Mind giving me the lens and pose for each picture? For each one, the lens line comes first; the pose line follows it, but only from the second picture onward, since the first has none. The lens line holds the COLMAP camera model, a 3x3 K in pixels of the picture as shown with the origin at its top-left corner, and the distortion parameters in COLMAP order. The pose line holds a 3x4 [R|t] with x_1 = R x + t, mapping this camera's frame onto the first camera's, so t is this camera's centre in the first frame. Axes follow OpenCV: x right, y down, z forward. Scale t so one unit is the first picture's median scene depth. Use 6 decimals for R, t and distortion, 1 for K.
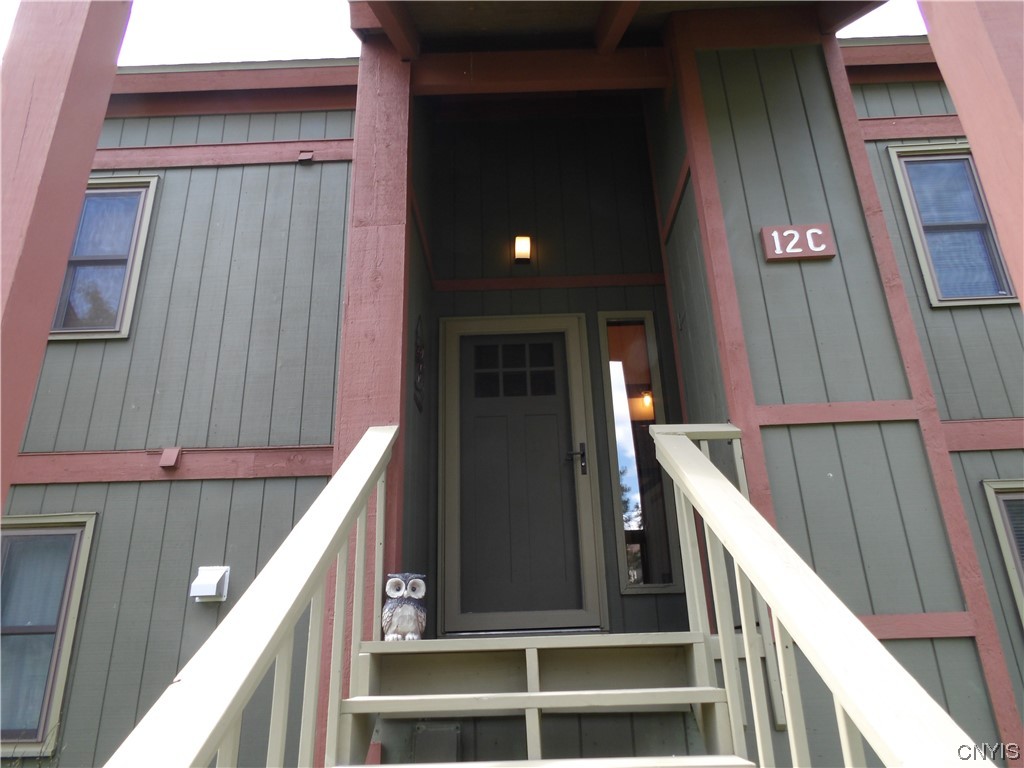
lens RADIAL K [[724.1, 0, 511.7], [0, 724.1, 383.9], [0, 0, 1]] dist [-0.015728, 0.030641]
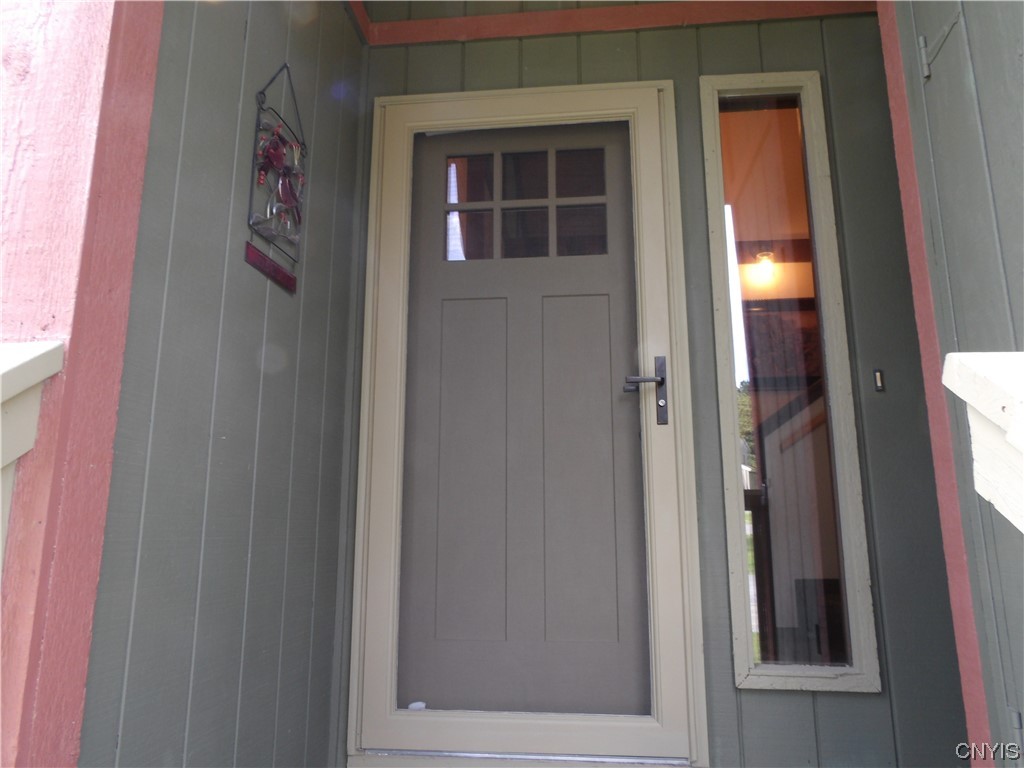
lens RADIAL K [[724.1, 0, 511.6], [0, 724.1, 380.7], [0, 0, 1]] dist [-0.015728, 0.030641]
pose [[0.995473, 0.012357, -0.094240, 0.045087], [0.004042, 0.985112, 0.171869, 0.015615], [0.094960, -0.171471, 0.980602, 0.515902]]
